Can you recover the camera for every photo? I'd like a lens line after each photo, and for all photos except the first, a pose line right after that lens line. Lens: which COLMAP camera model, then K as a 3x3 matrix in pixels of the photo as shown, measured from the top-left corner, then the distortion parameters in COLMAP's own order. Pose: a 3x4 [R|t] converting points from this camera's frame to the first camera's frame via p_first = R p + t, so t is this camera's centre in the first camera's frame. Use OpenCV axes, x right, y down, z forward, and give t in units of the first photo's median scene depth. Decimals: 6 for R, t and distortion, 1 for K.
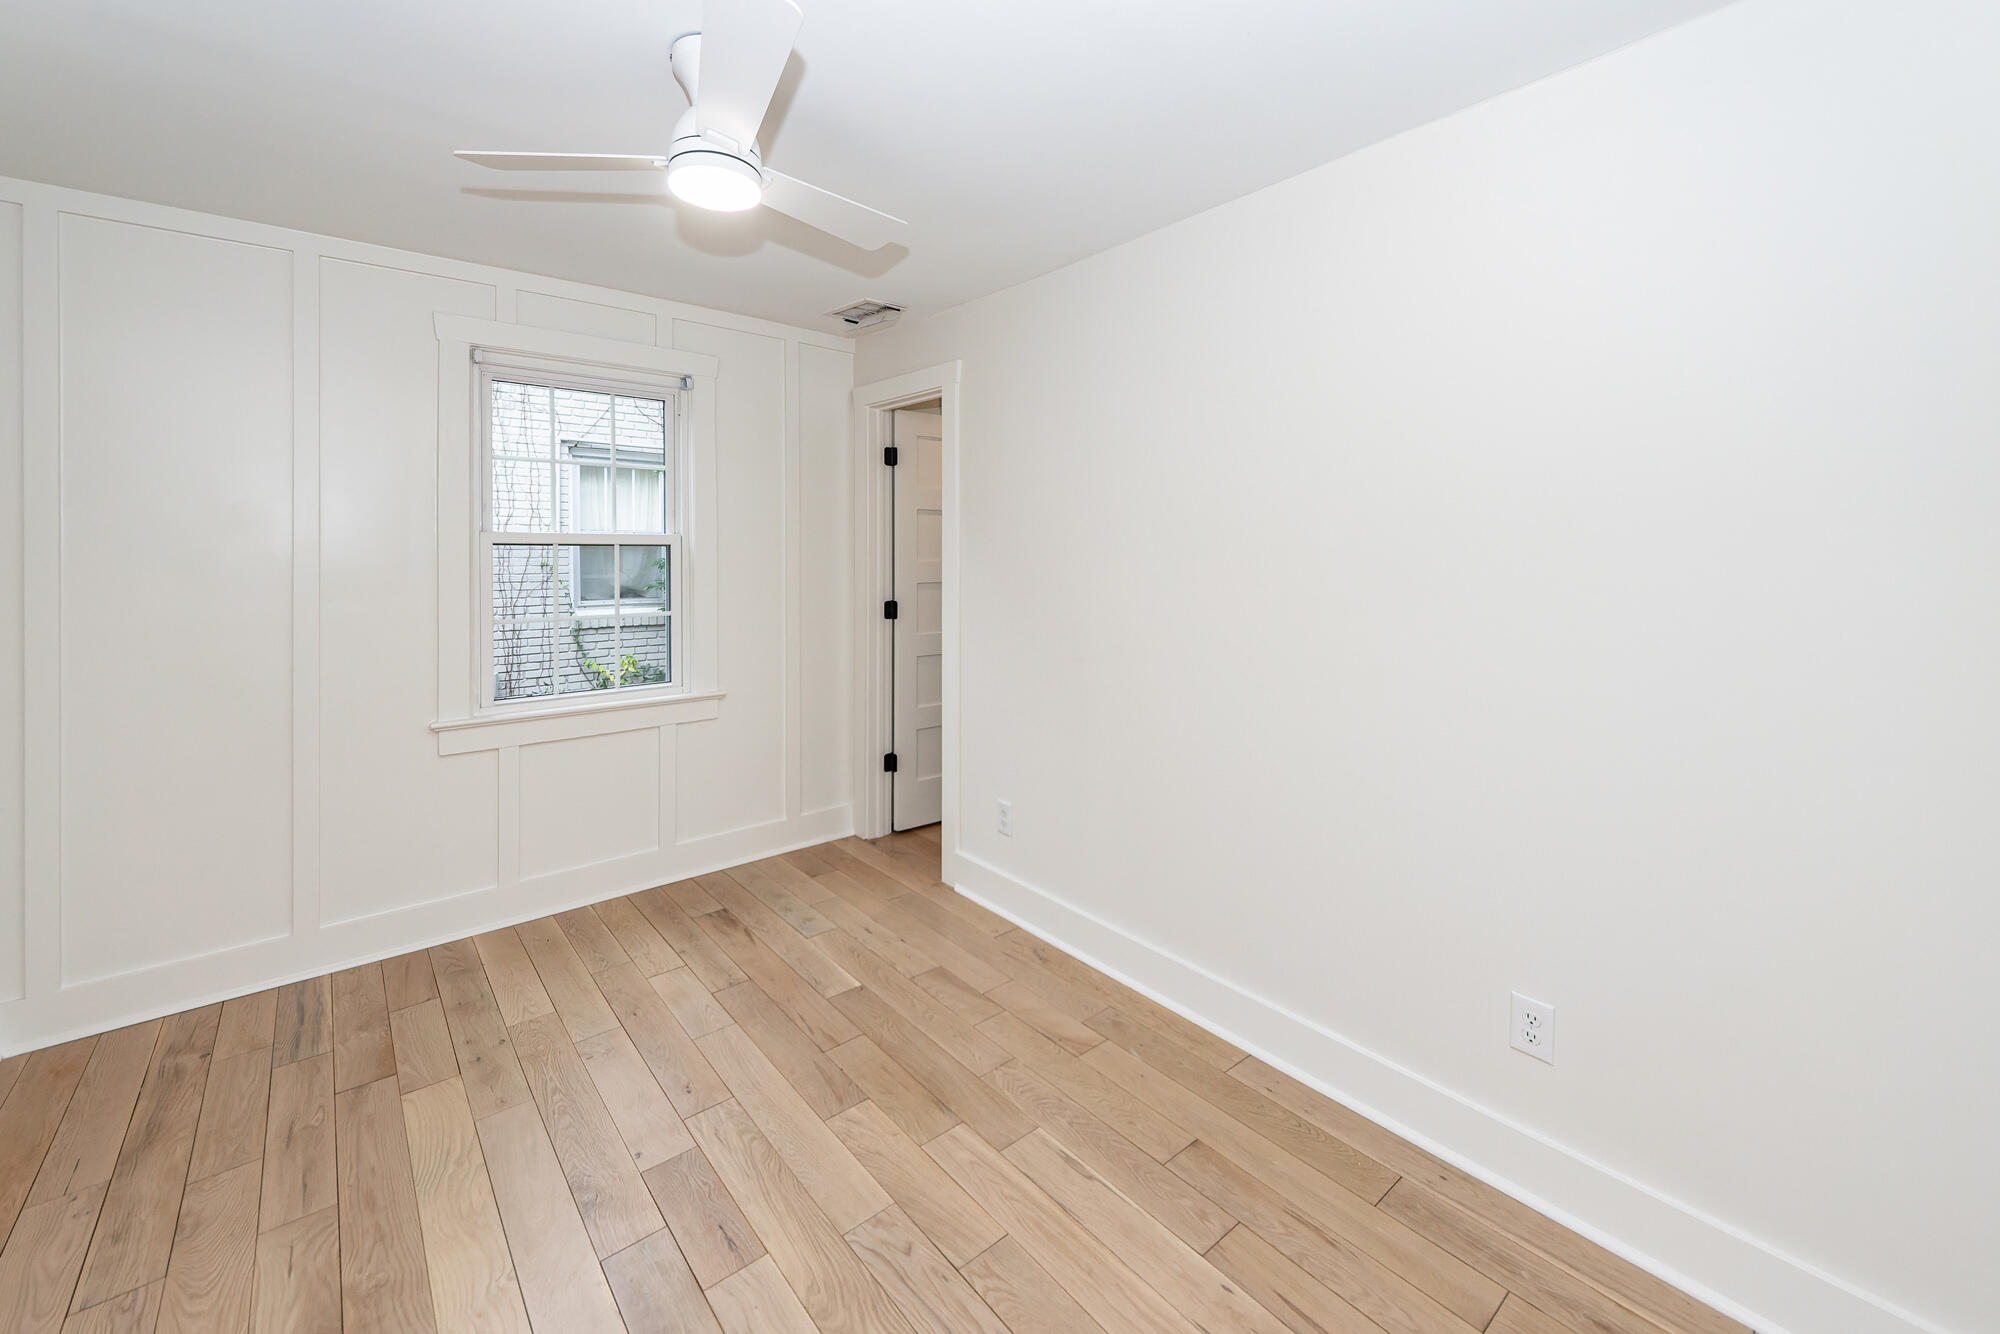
lens RADIAL K [[756.6, 0, 1007.4], [0, 756.6, 620.5], [0, 0, 1]] dist [0.014697, -0.006900]
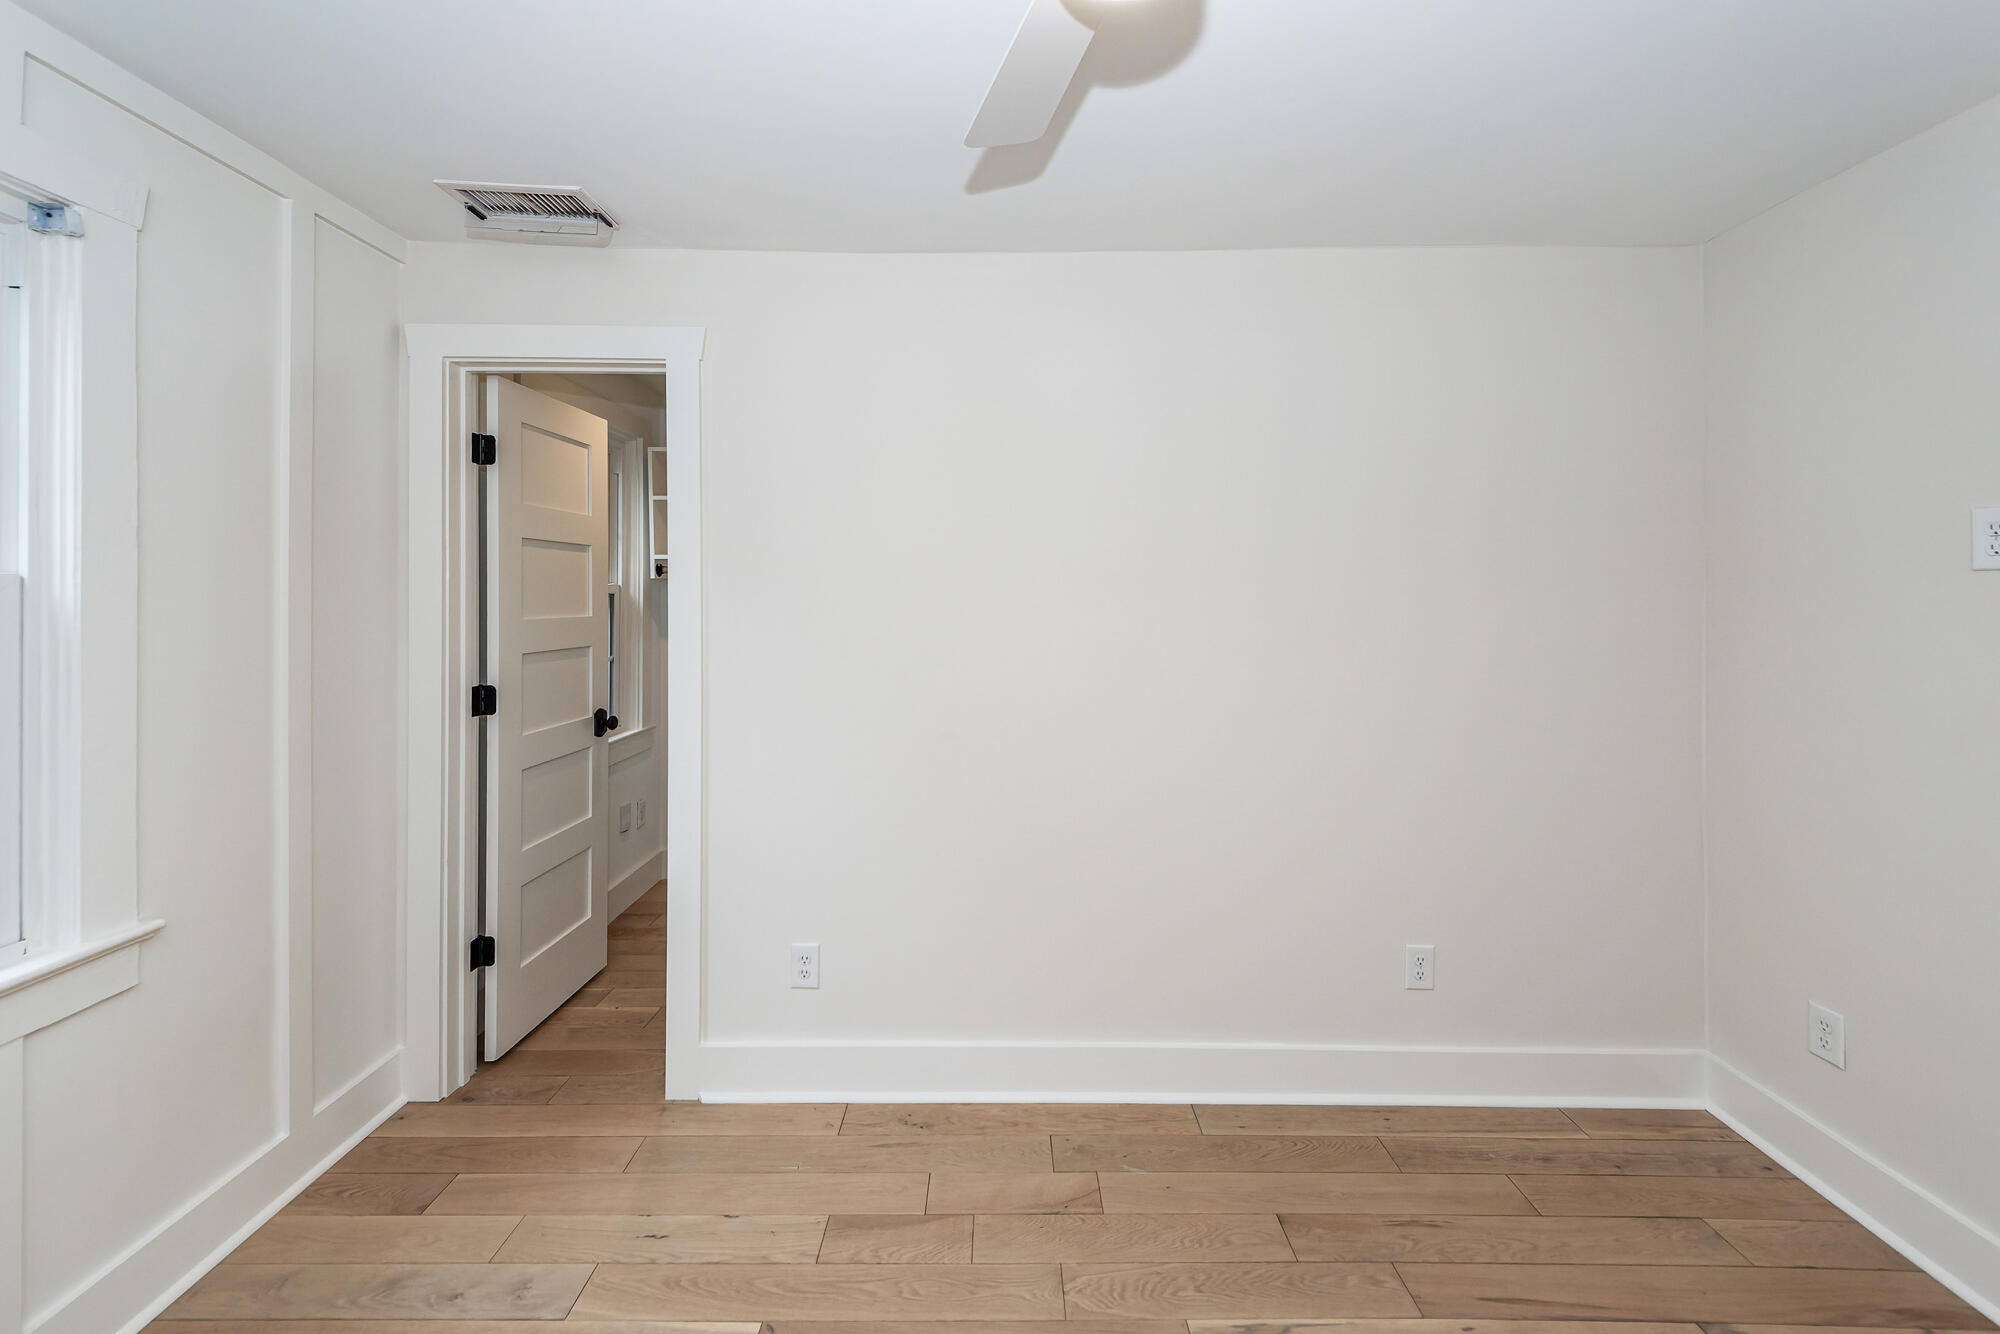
lens RADIAL K [[751.8, 0, 1008.1], [0, 751.8, 638.4], [0, 0, 1]] dist [0.017202, -0.007045]
pose [[0.670252, -0.048910, 0.740520, -0.559931], [0.070817, 0.997488, 0.001786, -0.062274], [-0.738747, 0.051245, 0.672032, 0.484919]]
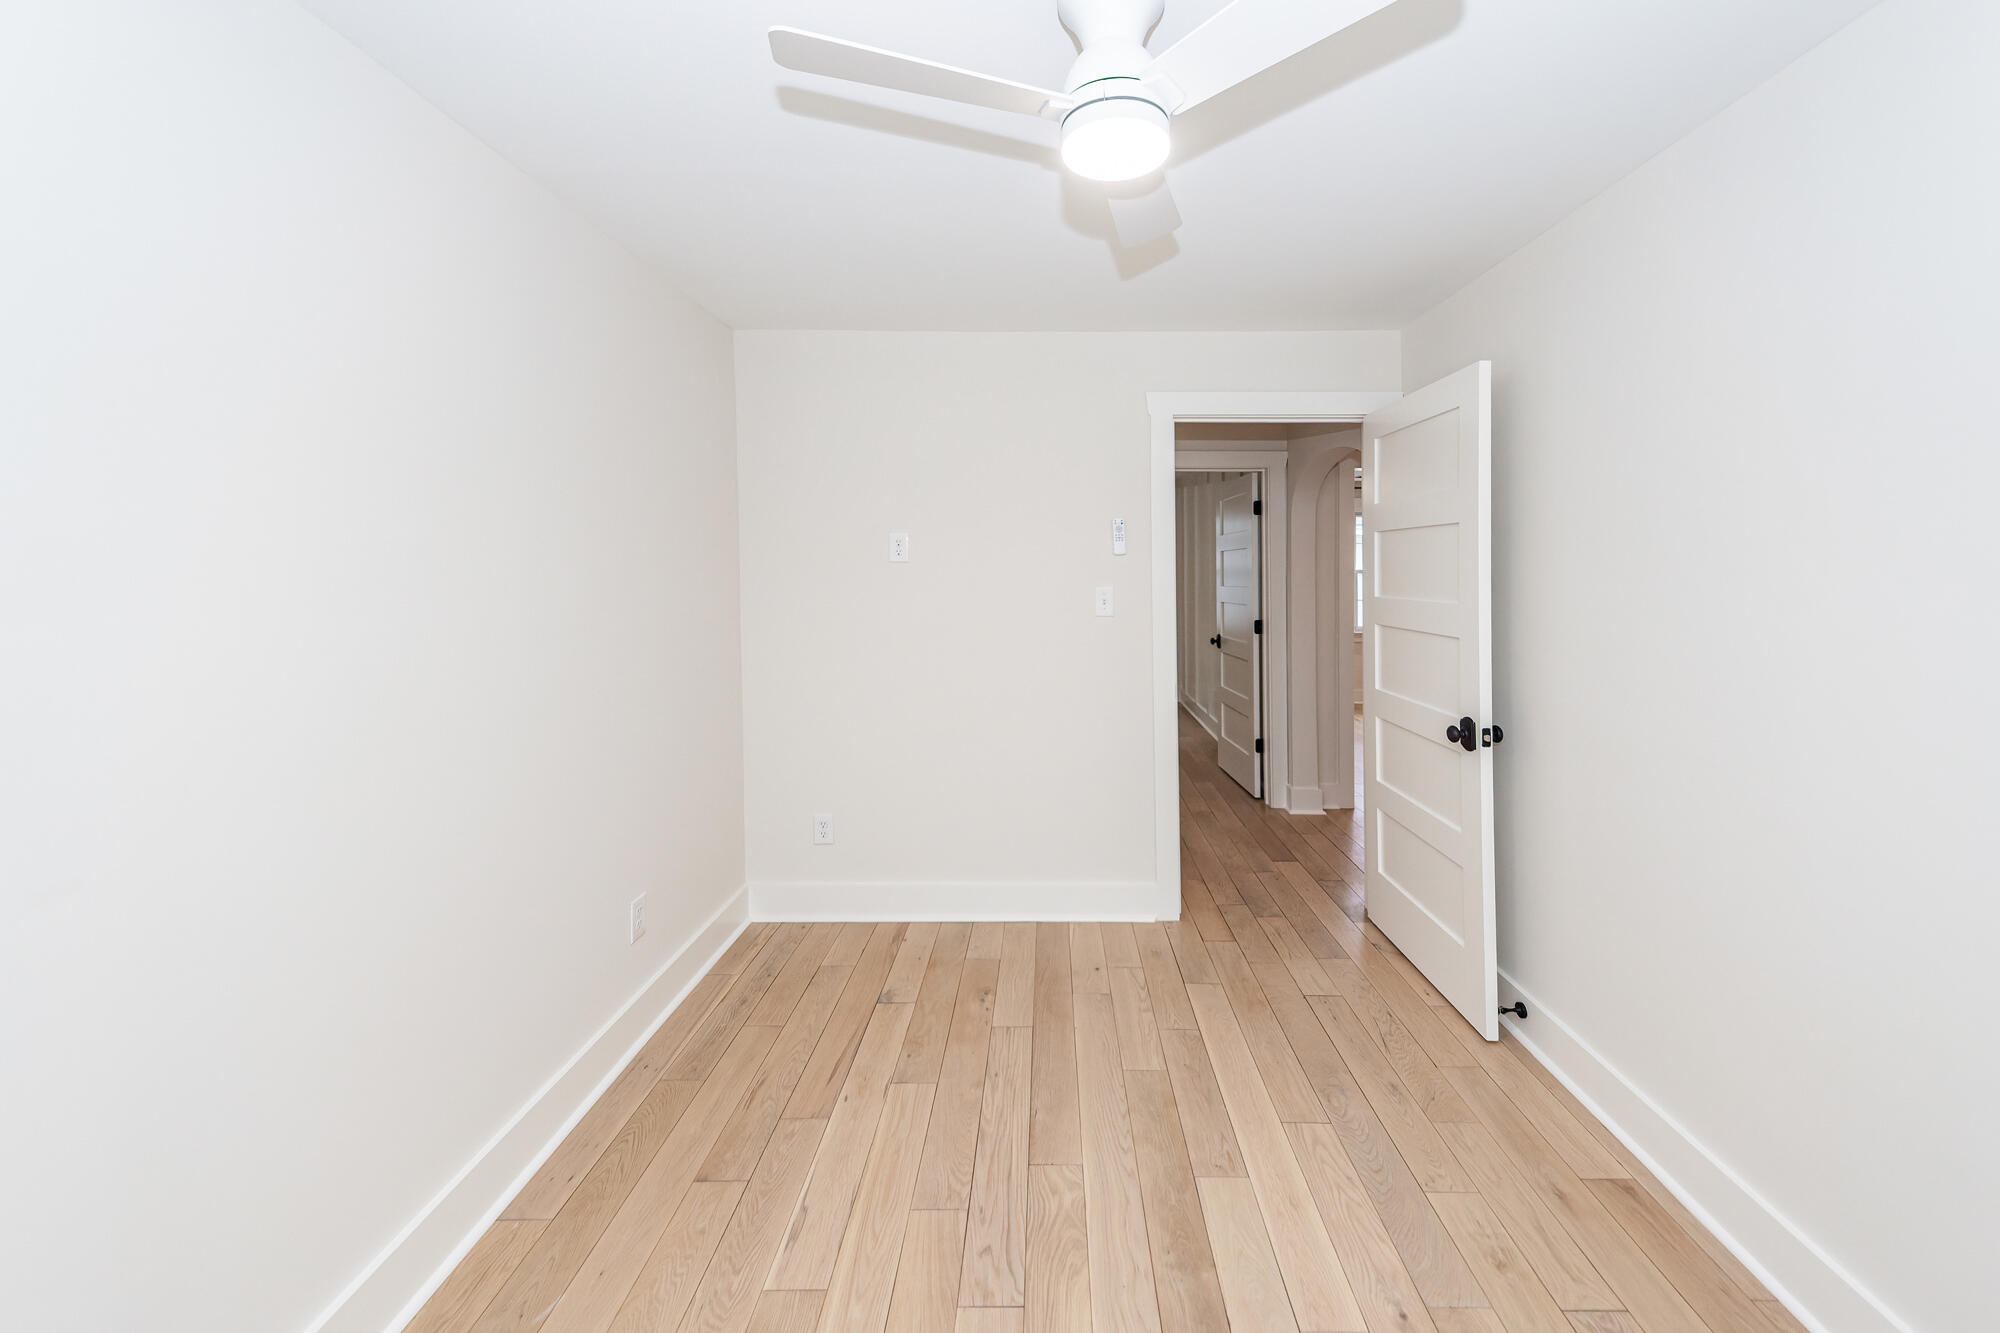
lens RADIAL K [[756.6, 0, 1007.4], [0, 756.6, 620.0], [0, 0, 1]] dist [0.014697, -0.006900]
pose [[-0.711515, -0.050505, 0.700853, -0.590943], [0.057171, 0.989946, 0.129379, -0.119945], [-0.700341, 0.132123, -0.701474, 1.120337]]
